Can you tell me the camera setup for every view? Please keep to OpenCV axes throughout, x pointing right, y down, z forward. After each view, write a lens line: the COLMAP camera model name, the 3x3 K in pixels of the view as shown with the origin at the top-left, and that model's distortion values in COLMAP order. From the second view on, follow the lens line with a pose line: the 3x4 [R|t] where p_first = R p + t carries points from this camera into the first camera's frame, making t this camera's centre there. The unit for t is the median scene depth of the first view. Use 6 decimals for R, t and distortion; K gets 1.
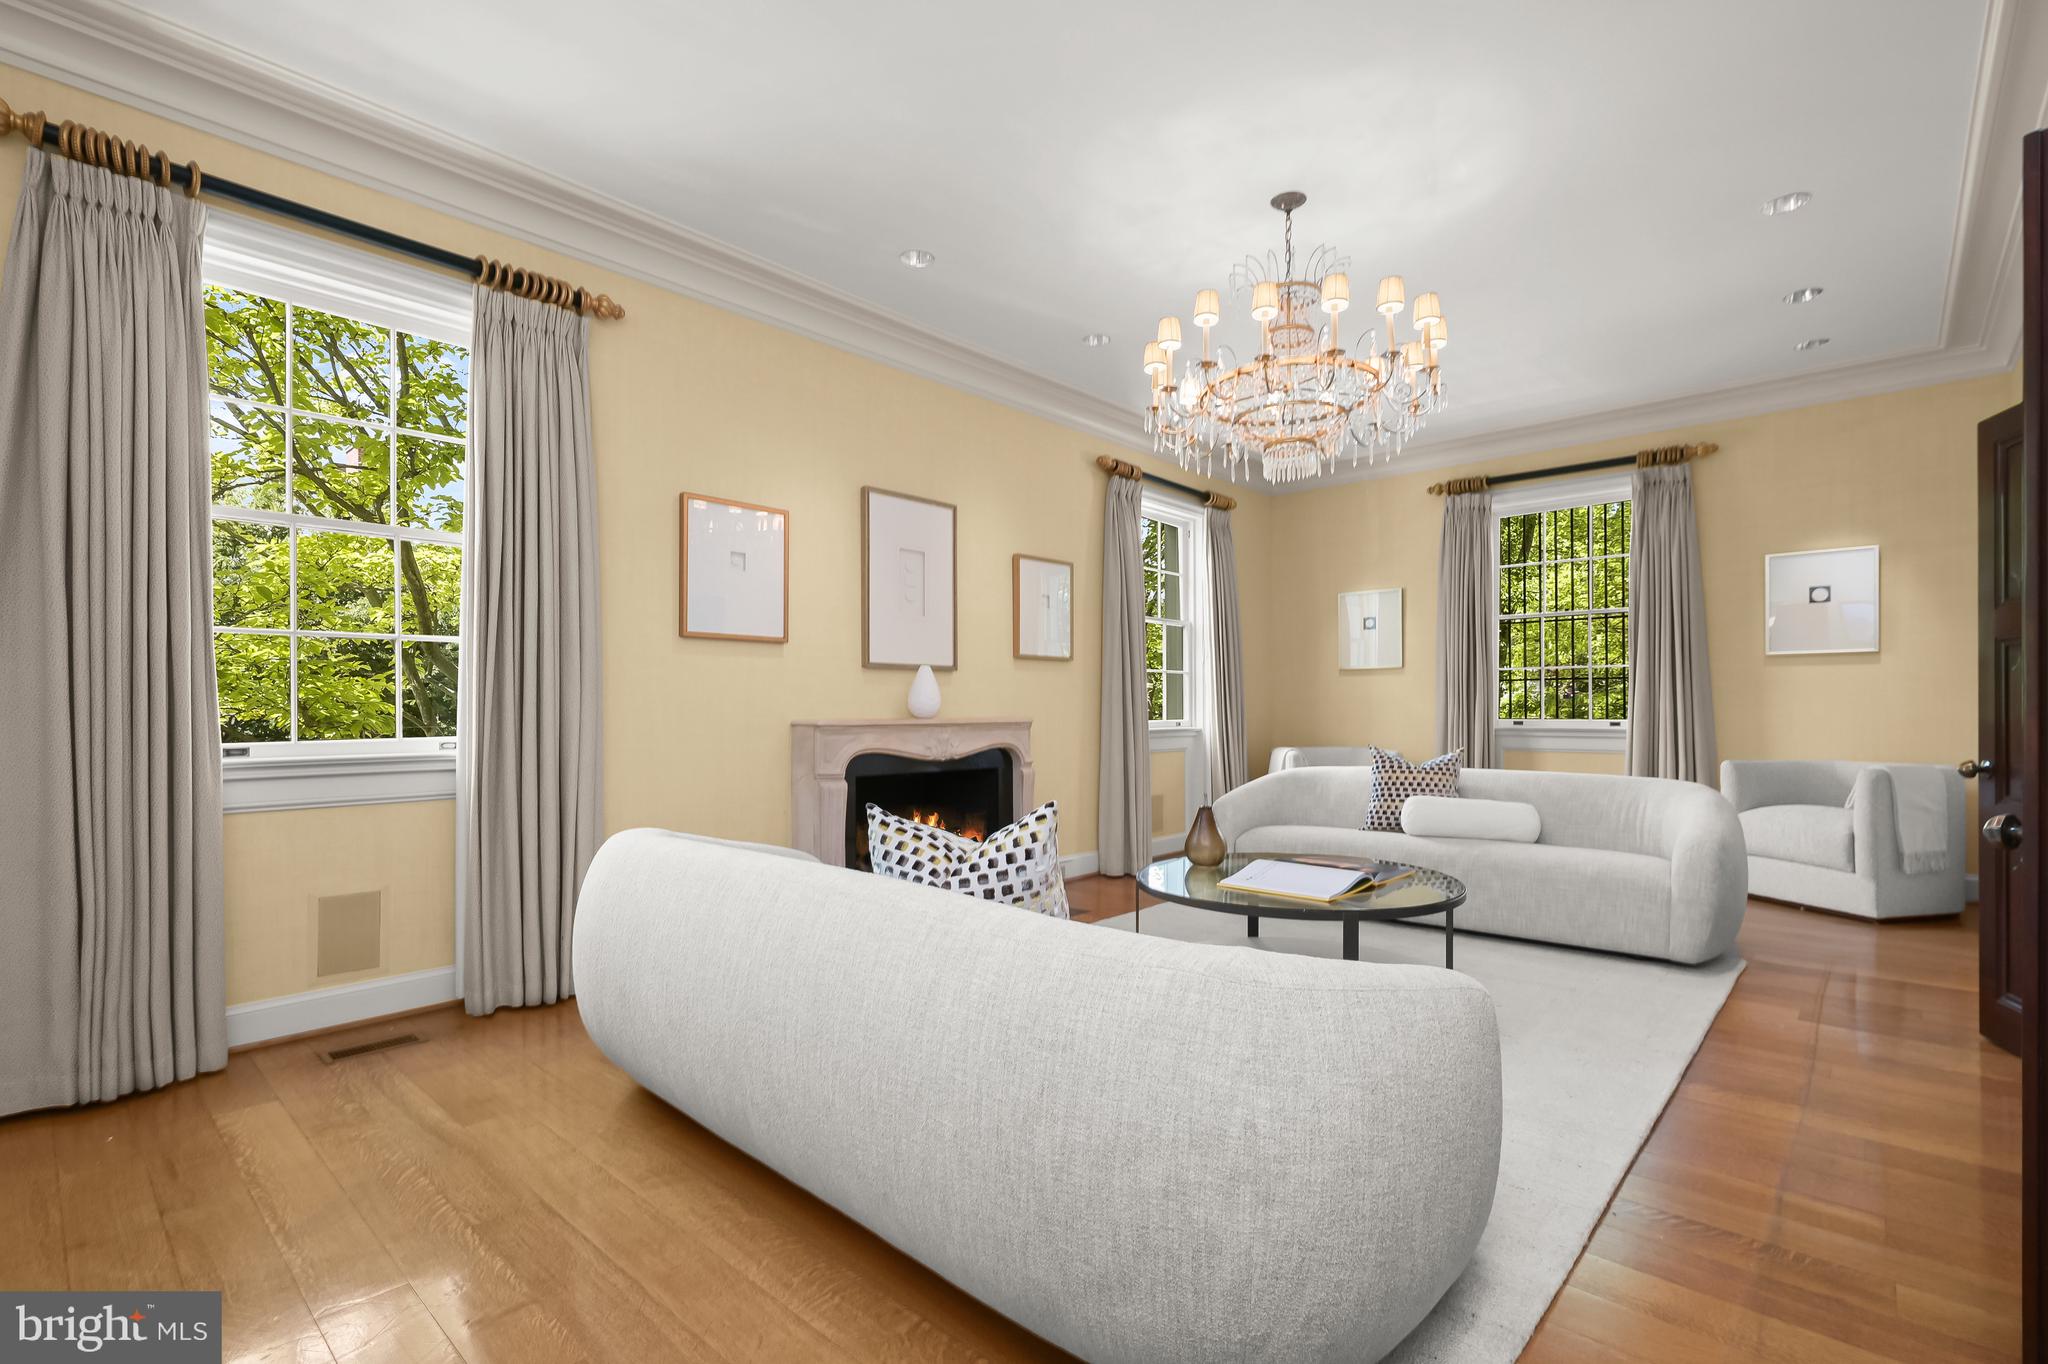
lens RADIAL K [[942.5, 0, 1039.7], [0, 942.5, 689.0], [0, 0, 1]] dist [0.006942, -0.001278]
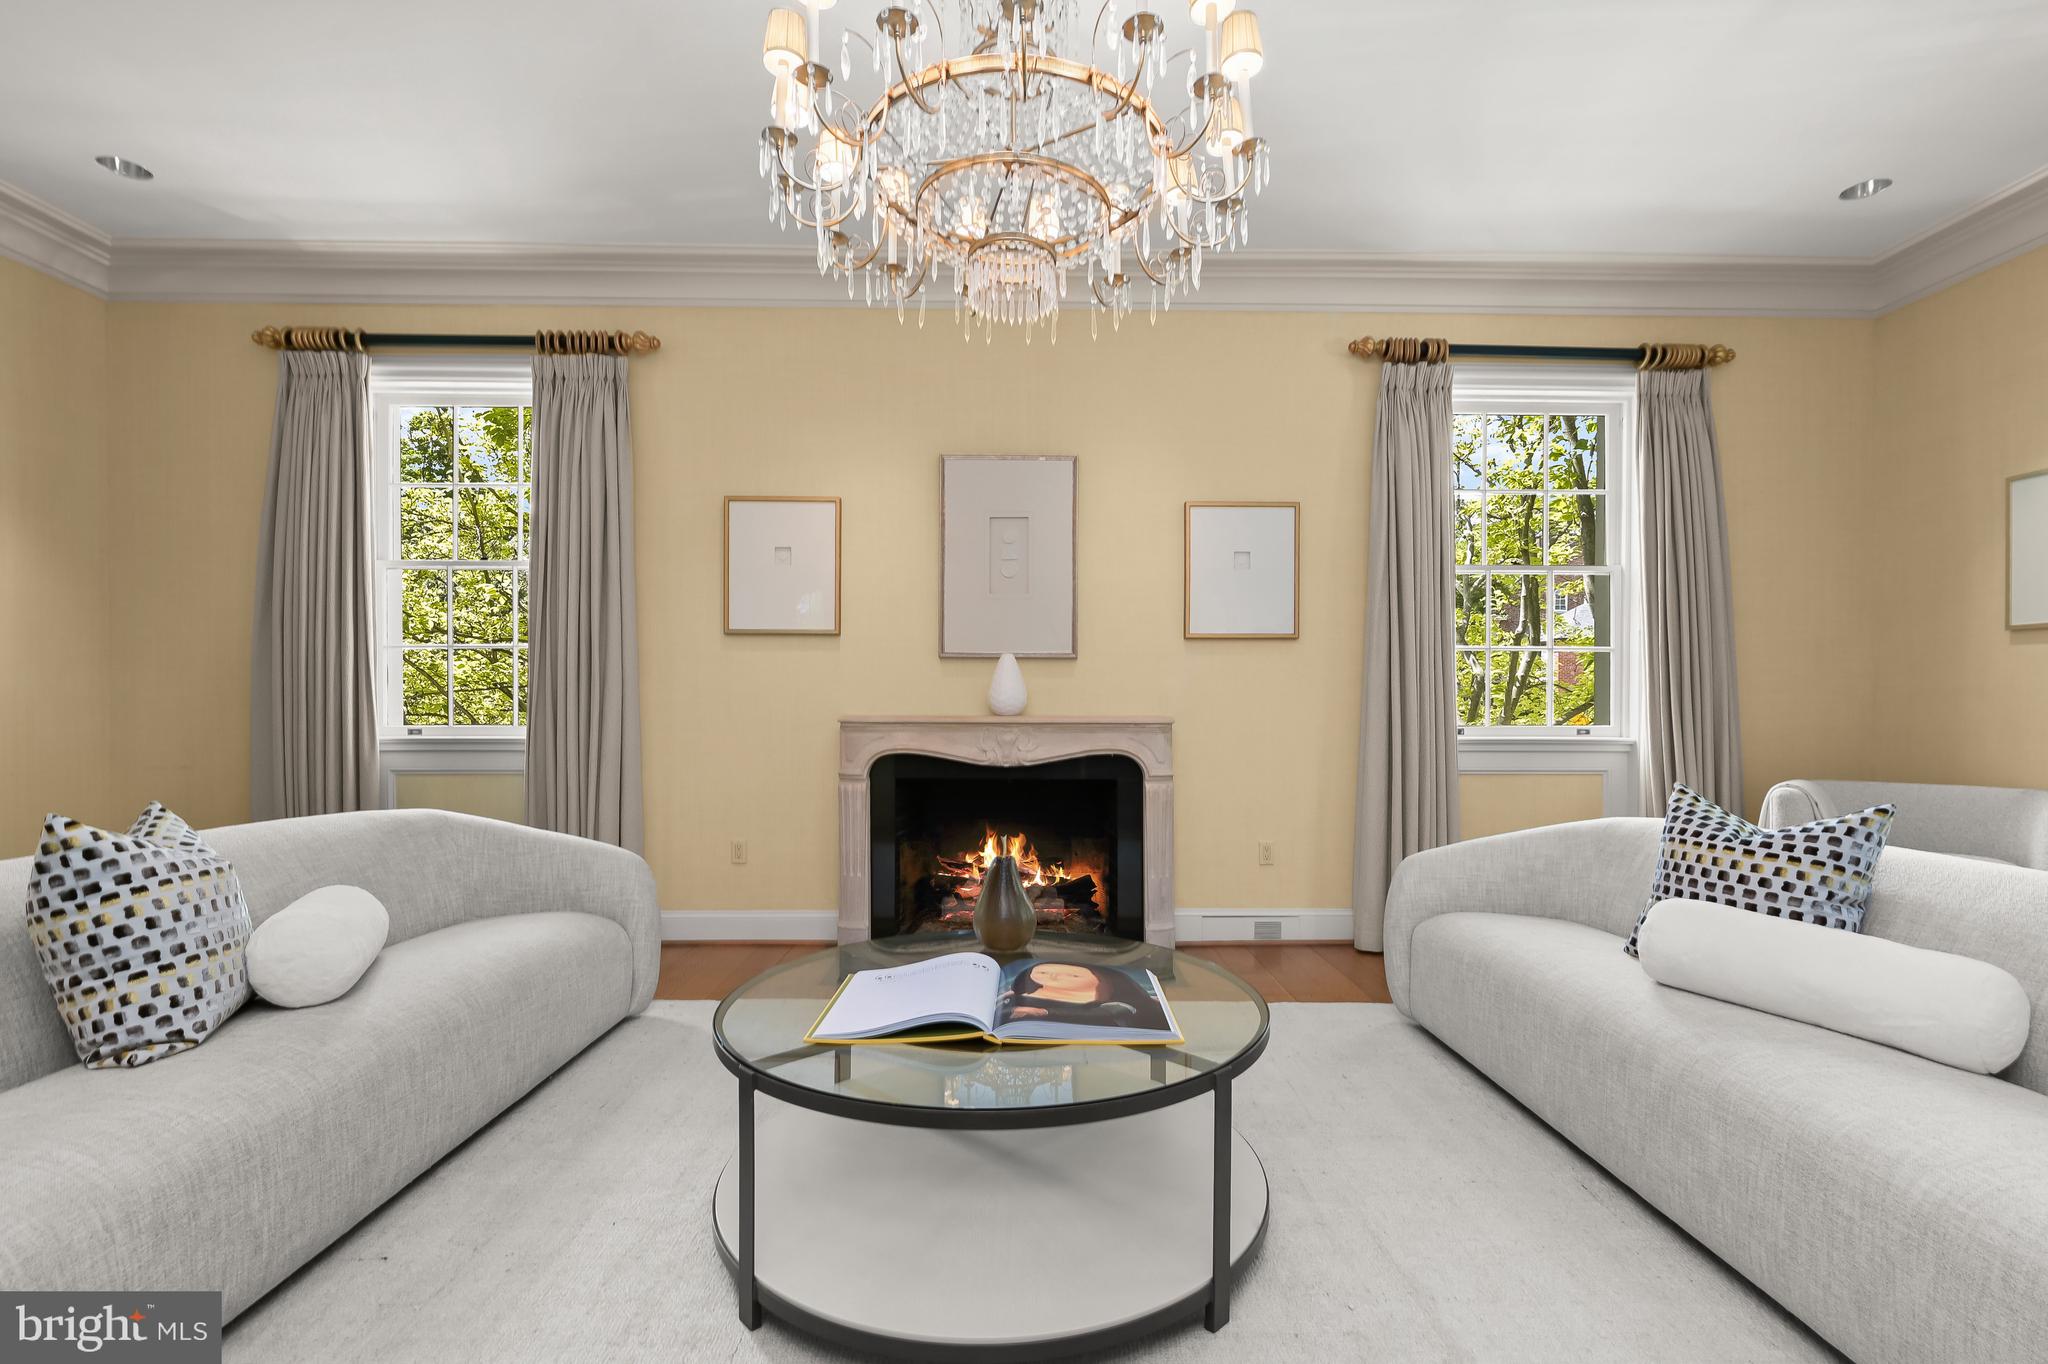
lens RADIAL K [[942.5, 0, 1025.8], [0, 942.5, 701.6], [0, 0, 1]] dist [0.006942, -0.001278]
pose [[0.680528, 0.007630, -0.732682, 0.518599], [0.010005, 0.999756, 0.019703, 0.001346], [0.732654, -0.020739, 0.680285, 0.441197]]
